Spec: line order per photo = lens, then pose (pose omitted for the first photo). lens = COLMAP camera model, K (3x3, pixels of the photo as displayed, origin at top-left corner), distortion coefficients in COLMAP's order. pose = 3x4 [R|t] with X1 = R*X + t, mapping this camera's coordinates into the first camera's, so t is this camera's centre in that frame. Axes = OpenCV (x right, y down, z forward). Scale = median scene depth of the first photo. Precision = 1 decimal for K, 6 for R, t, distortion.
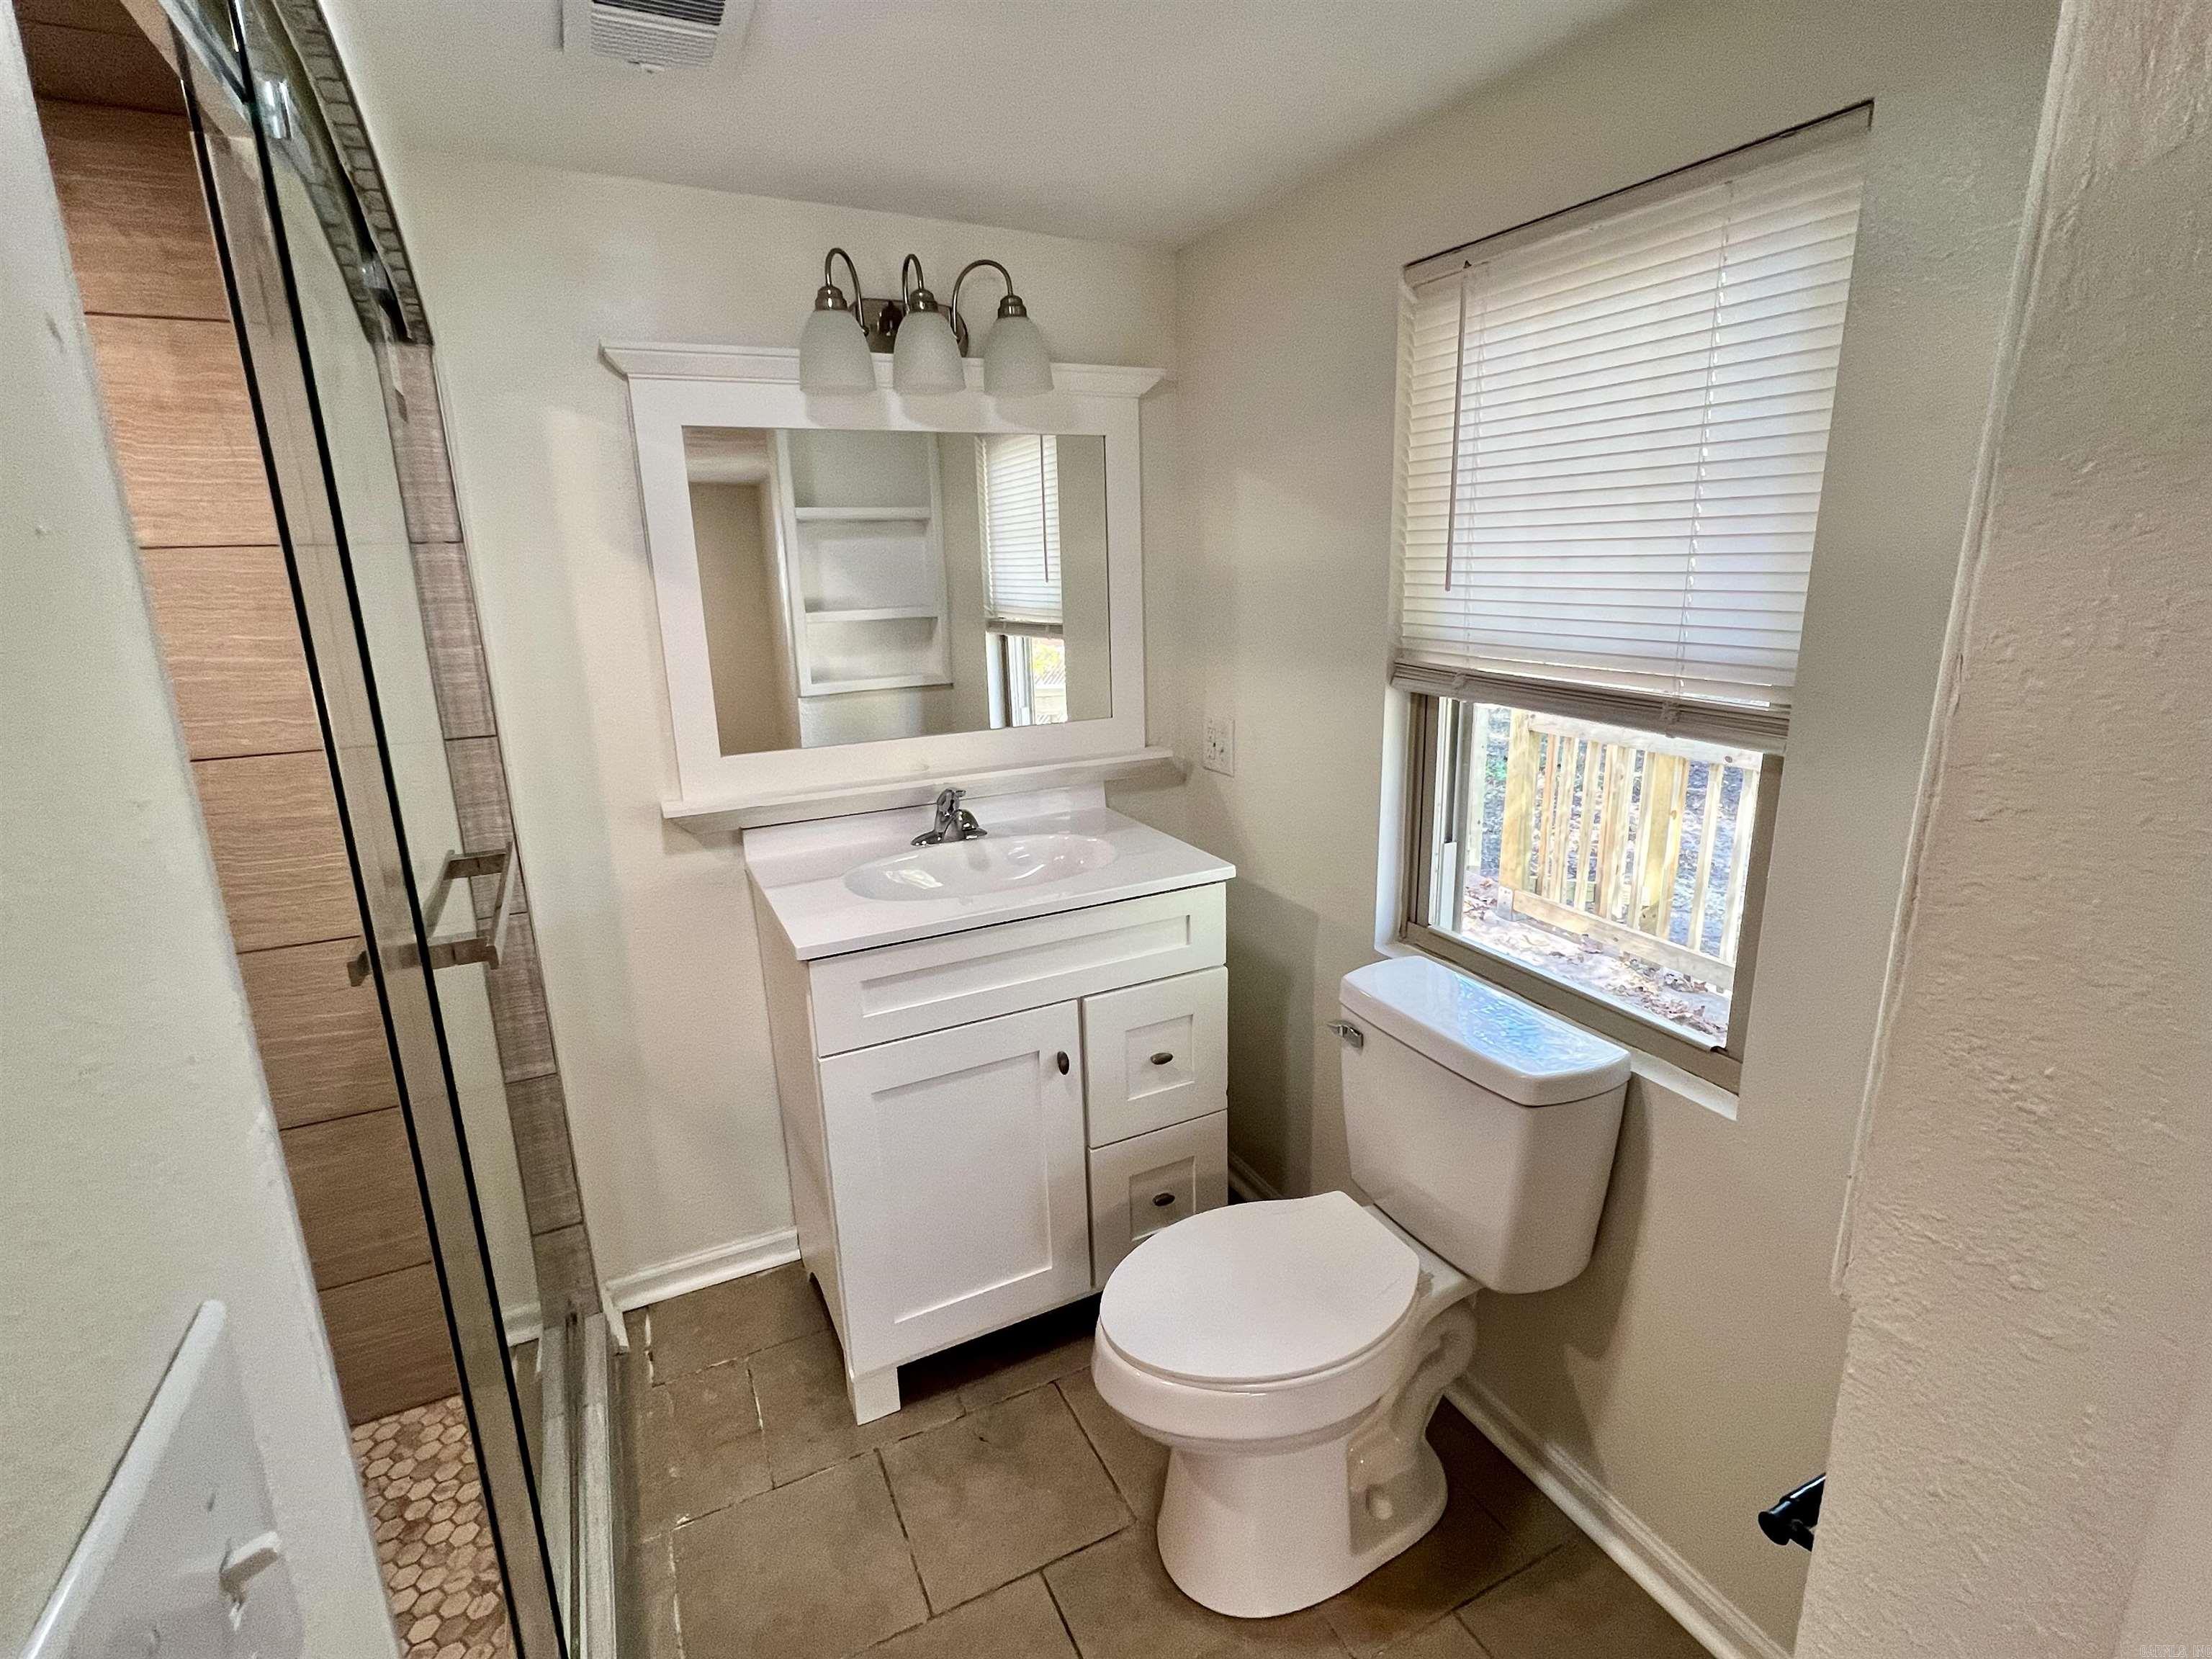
lens RADIAL K [[1053.1, 0, 1097.8], [0, 1053.1, 821.6], [0, 0, 1]] dist [0.002484, -0.000245]
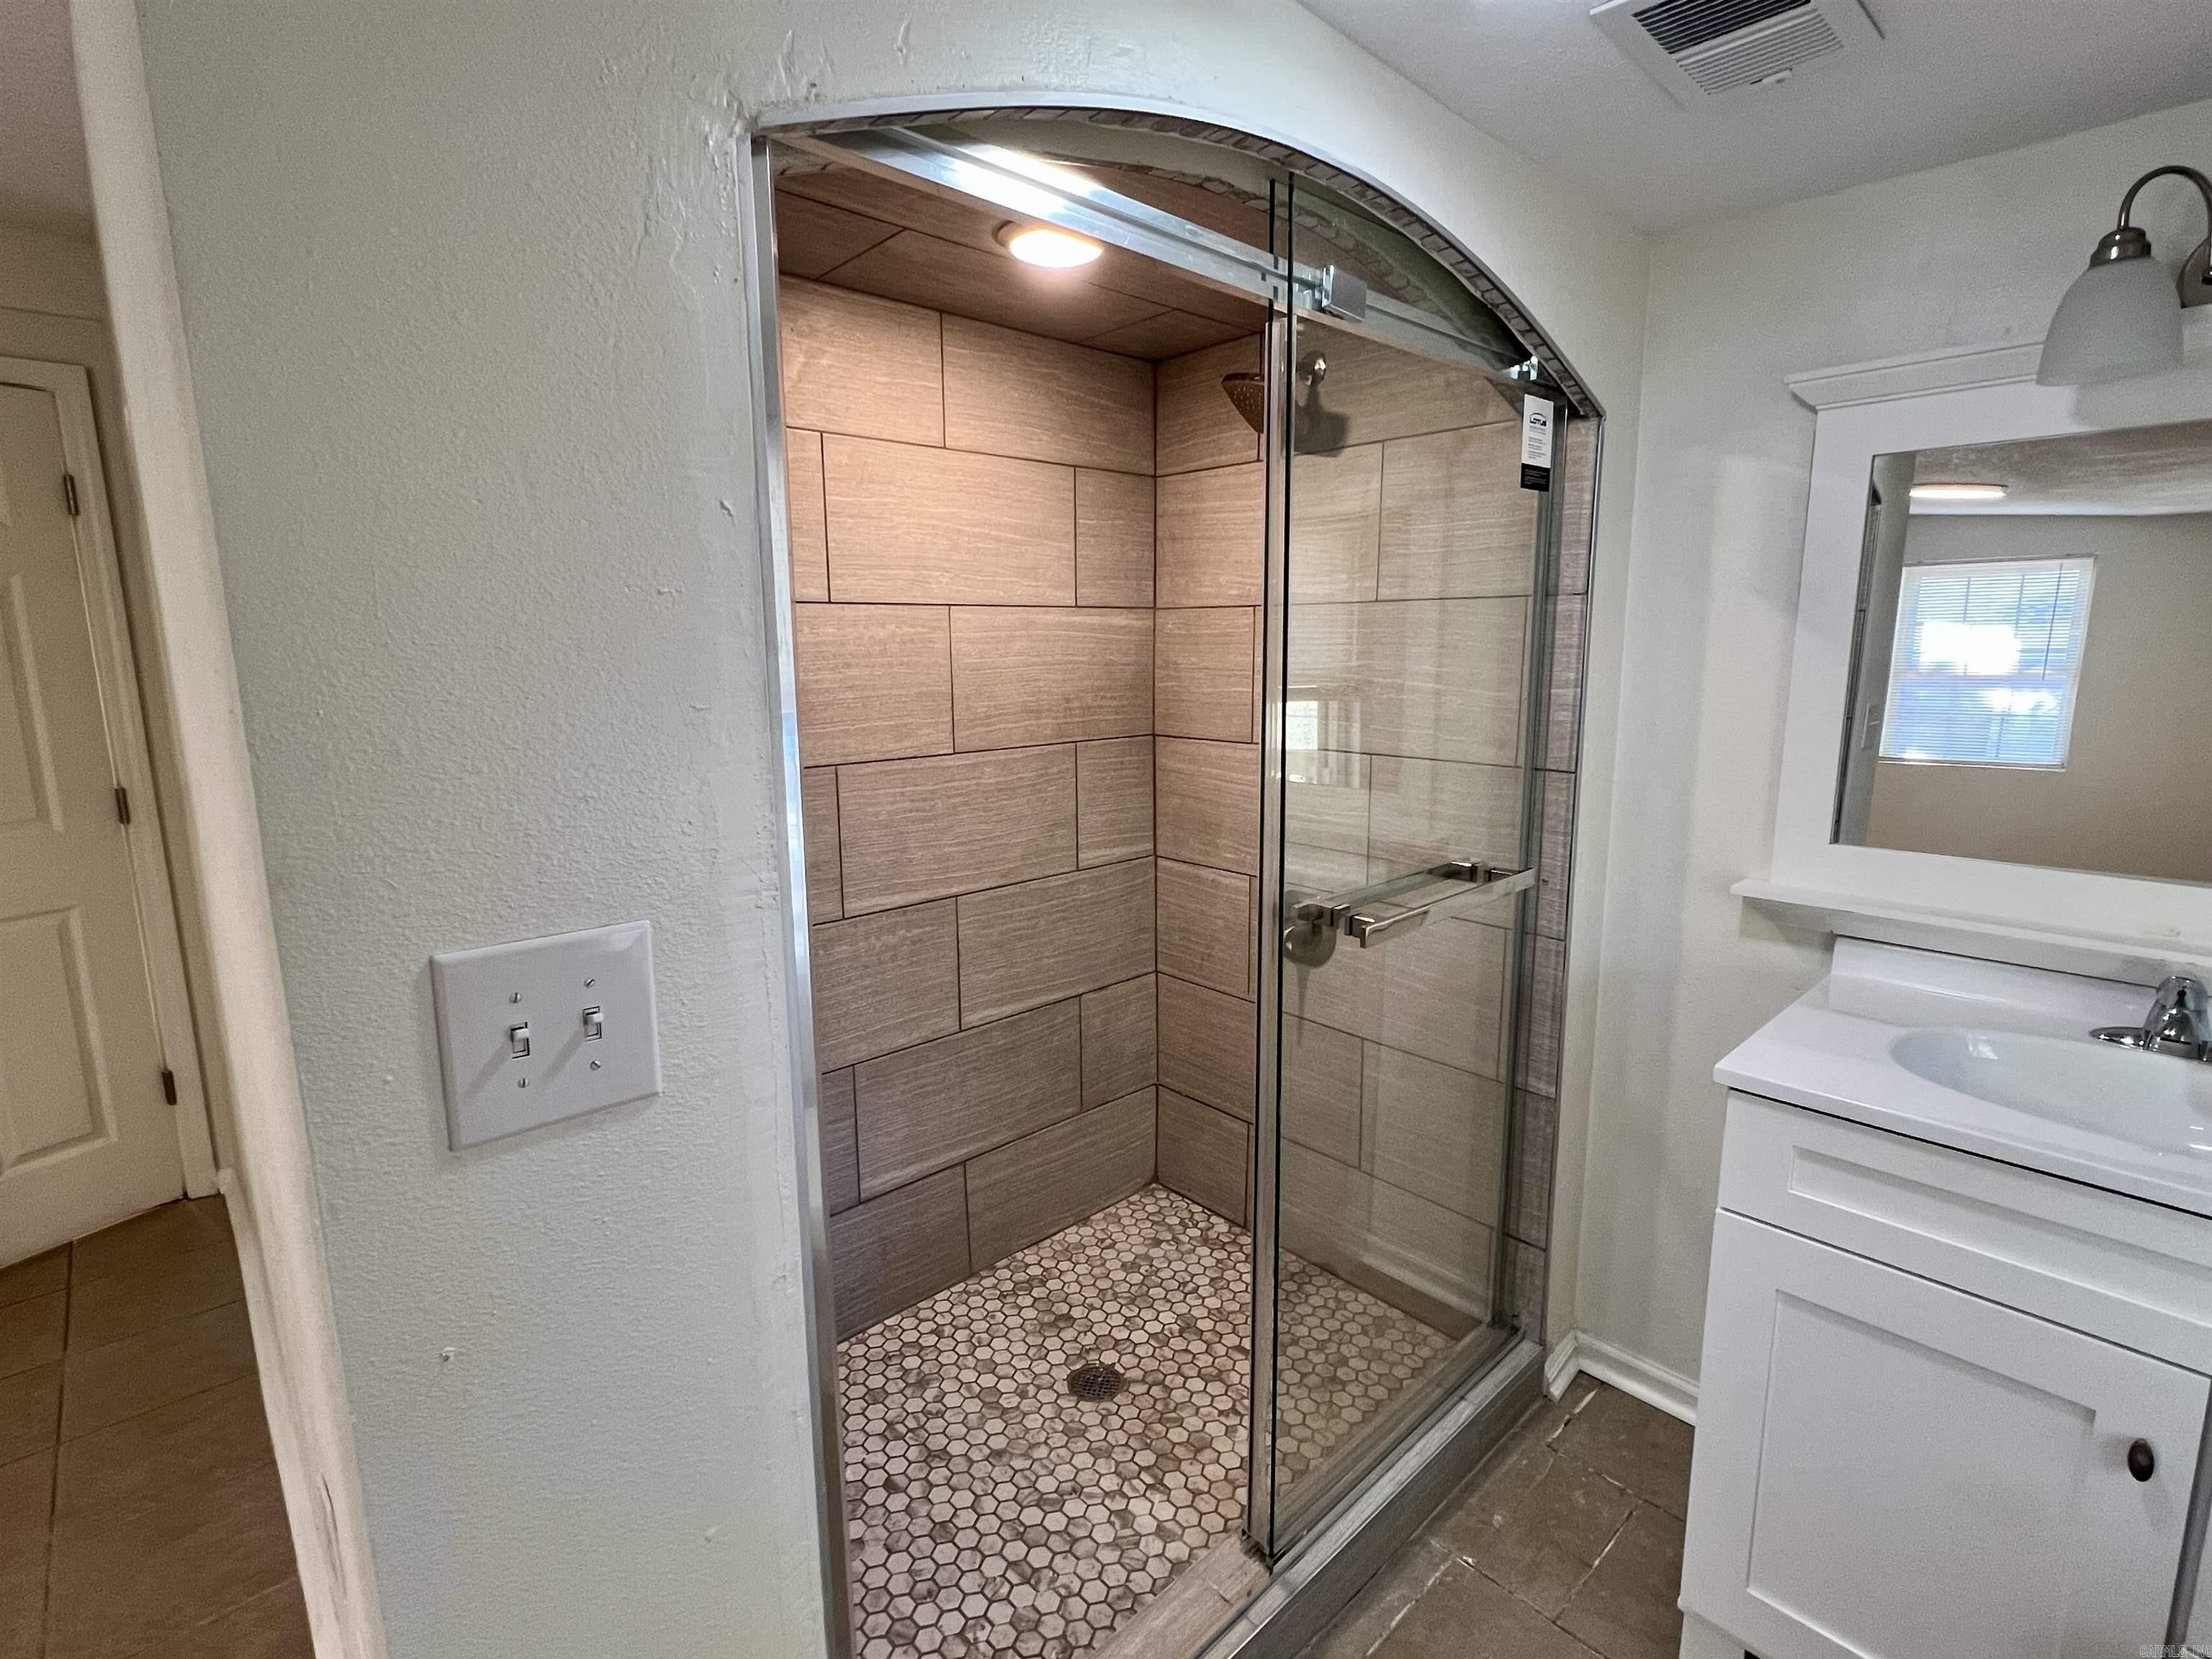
lens RADIAL K [[1053.1, 0, 1100.7], [0, 1053.1, 820.9], [0, 0, 1]] dist [0.002484, -0.000245]
pose [[0.287231, 0.191038, -0.938618, 0.289030], [-0.235333, 0.963949, 0.124178, -0.051661], [0.928503, 0.185220, 0.321833, 0.208799]]
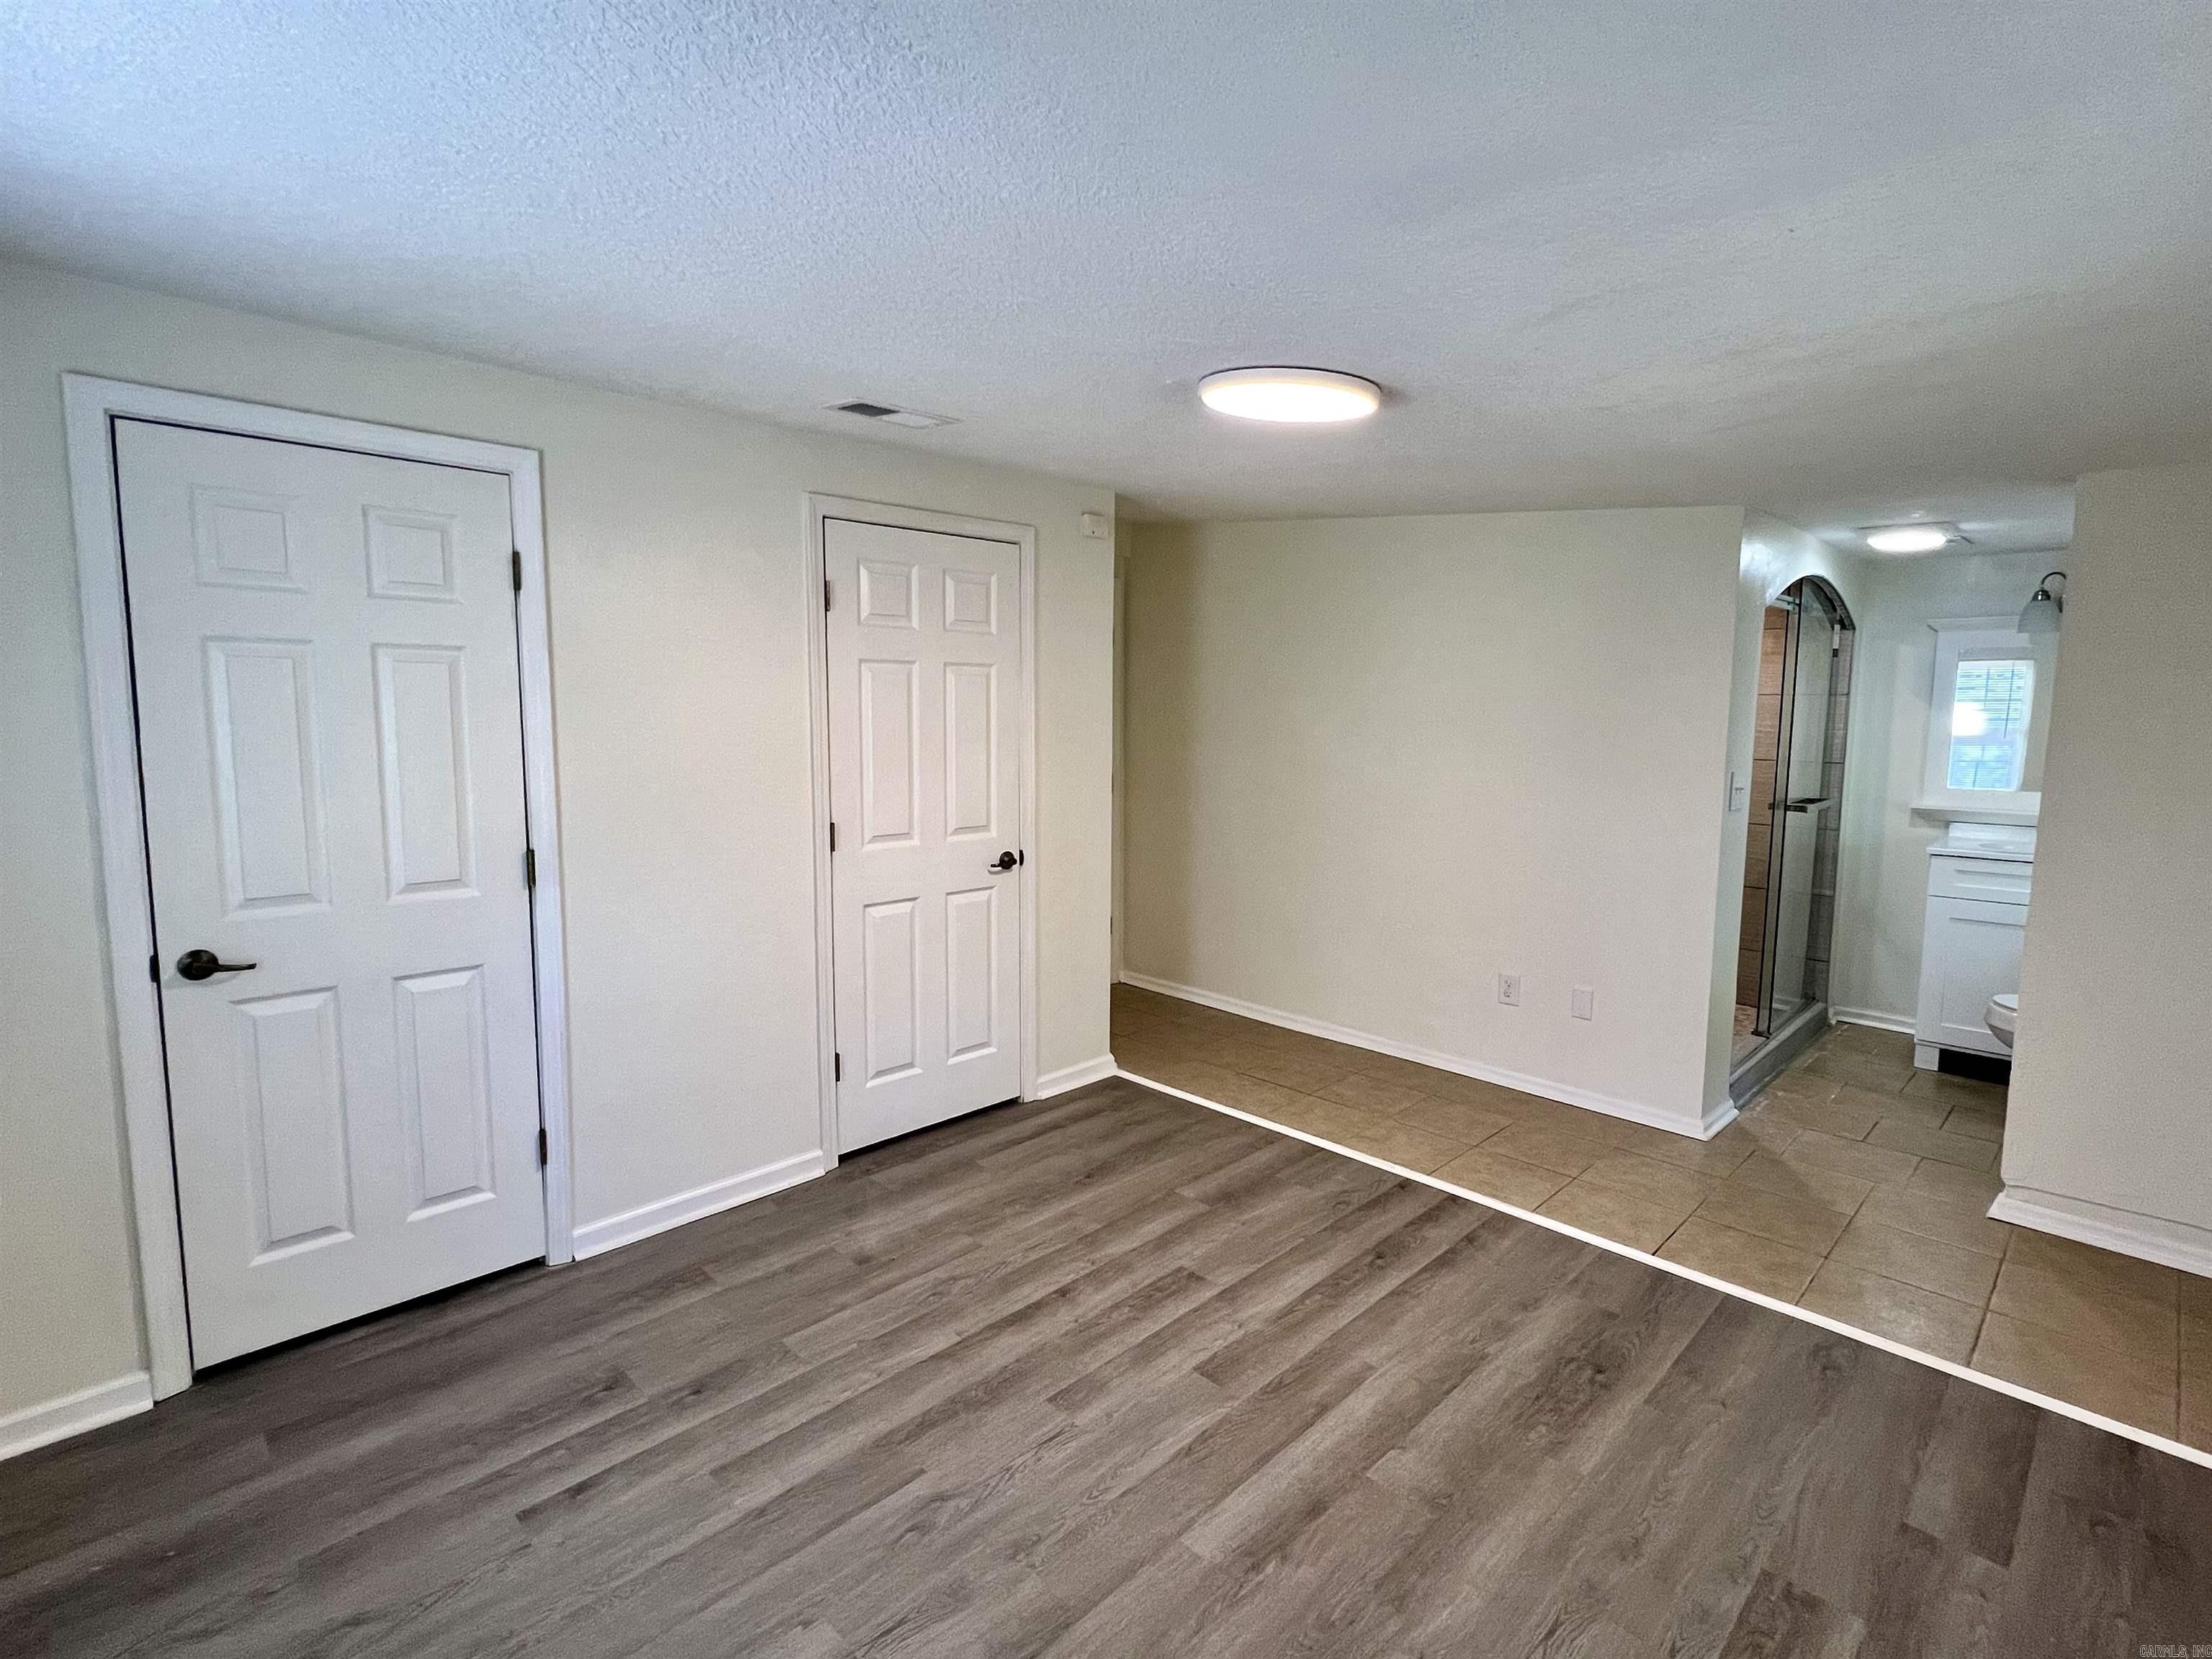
lens RADIAL K [[1053.1, 0, 1104.0], [0, 1053.1, 828.0], [0, 0, 1]] dist [0.002484, -0.000245]
pose [[0.314446, 0.143408, -0.938381, 1.356540], [-0.243021, 0.967742, 0.066460, 0.349264], [0.917641, 0.207148, 0.339153, -1.583493]]
